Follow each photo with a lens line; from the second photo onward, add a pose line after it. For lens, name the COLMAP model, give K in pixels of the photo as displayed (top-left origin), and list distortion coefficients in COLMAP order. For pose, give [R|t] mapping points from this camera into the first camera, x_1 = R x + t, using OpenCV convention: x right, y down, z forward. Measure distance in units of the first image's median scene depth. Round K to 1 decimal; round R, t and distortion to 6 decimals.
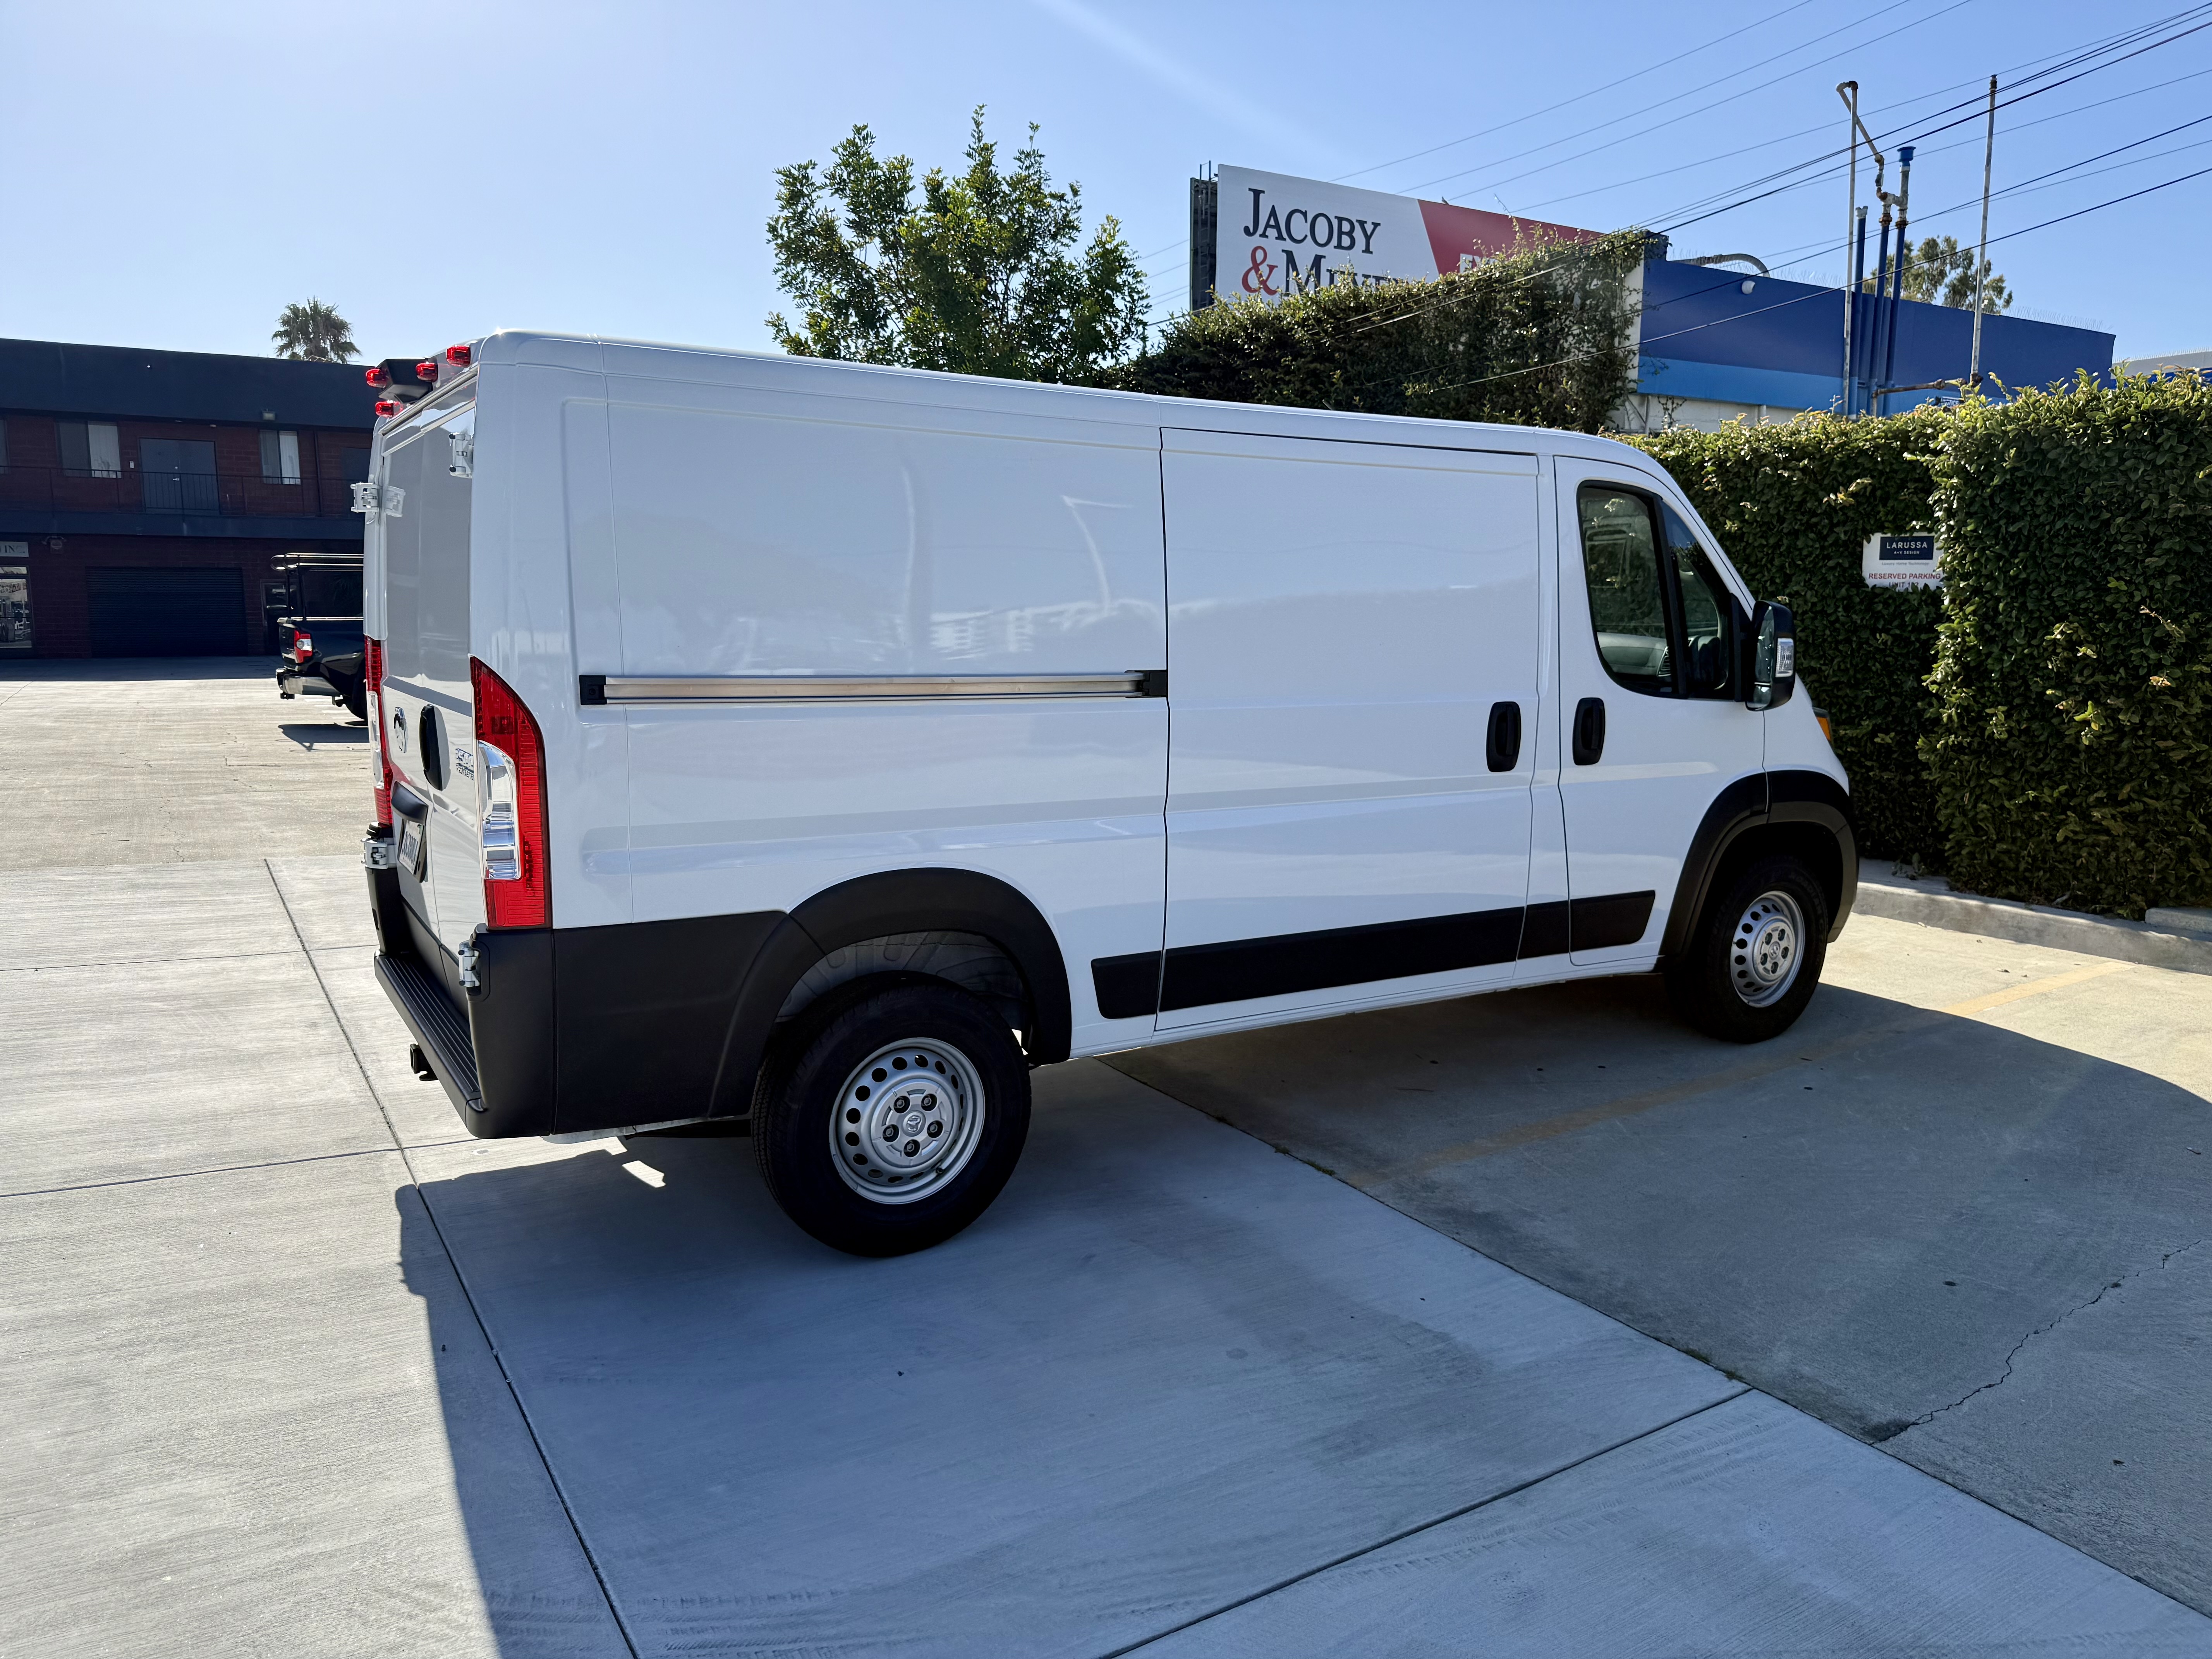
lens RADIAL K [[1575.9, 0, 1106.0], [0, 1575.9, 829.5], [0, 0, 1]] dist [0.001873, 0.000496]
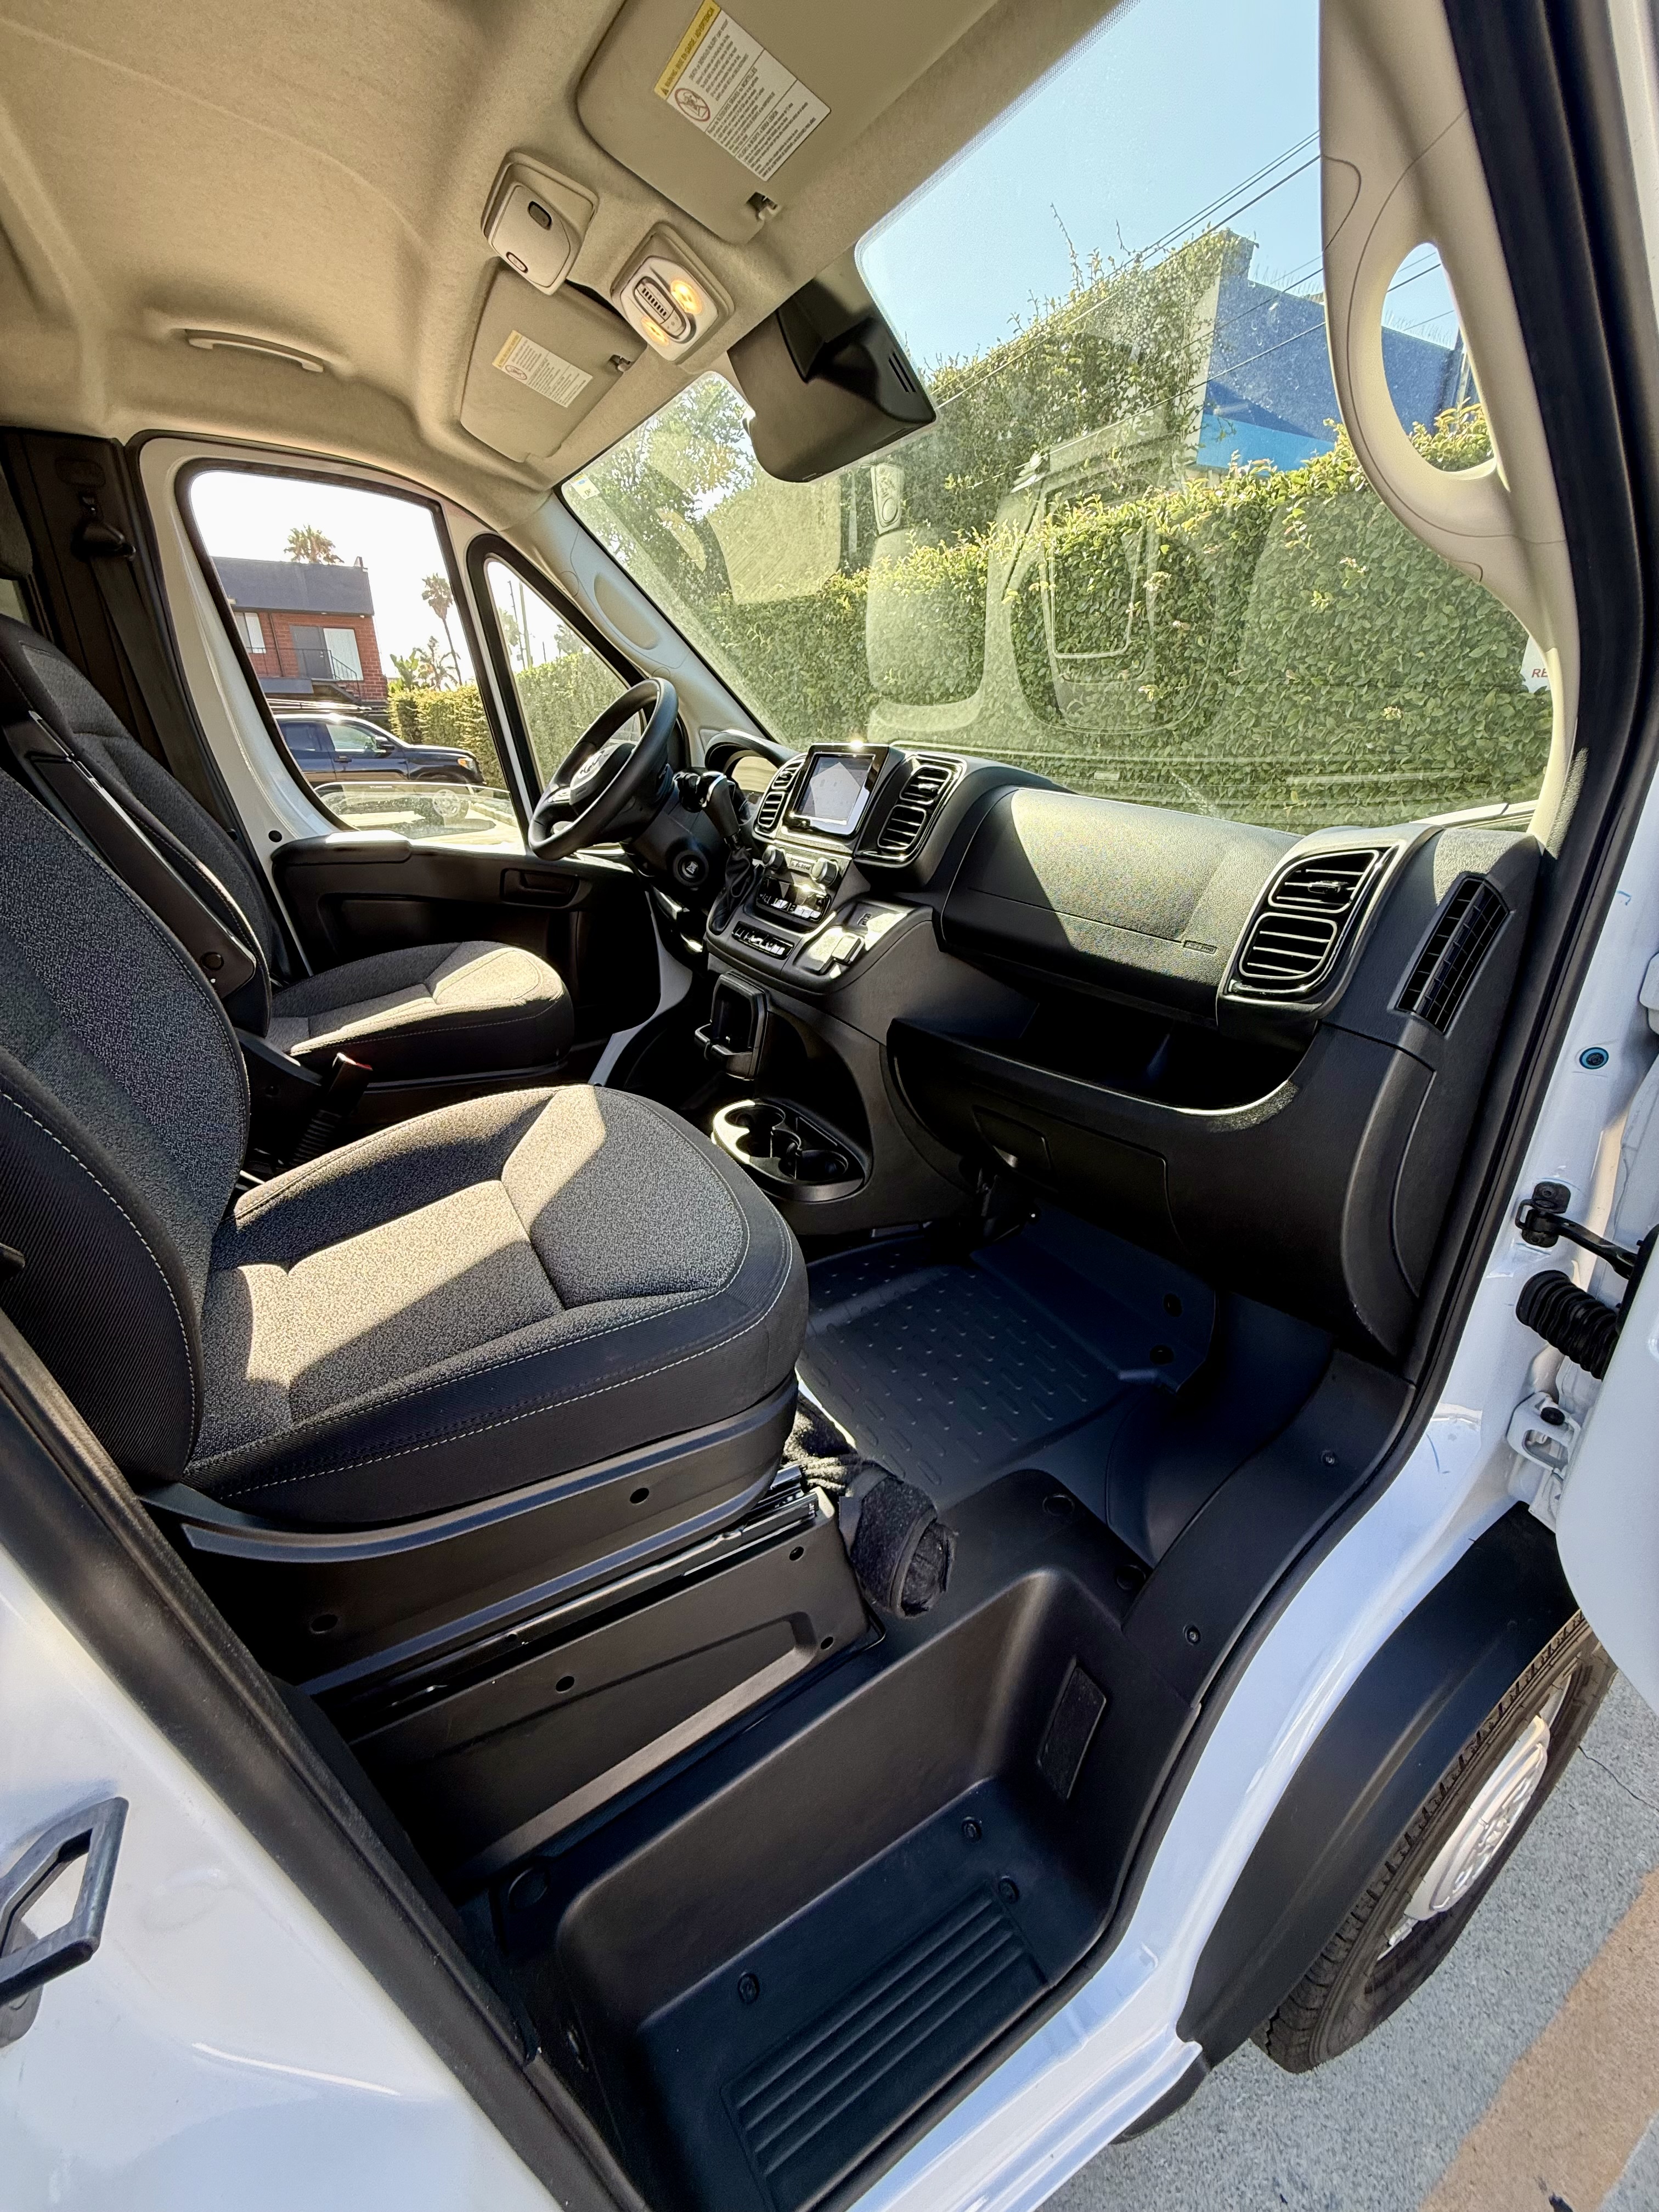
lens RADIAL K [[897.4, 0, 829.5], [0, 897.4, 1106.0], [0, 0, 1]] dist [-0.001597, -0.000106]
pose [[0.999733, -0.000734, -0.023117, 0.188231], [0.006450, 0.968694, 0.248173, -0.075962], [0.022211, -0.248255, 0.968440, 0.553369]]
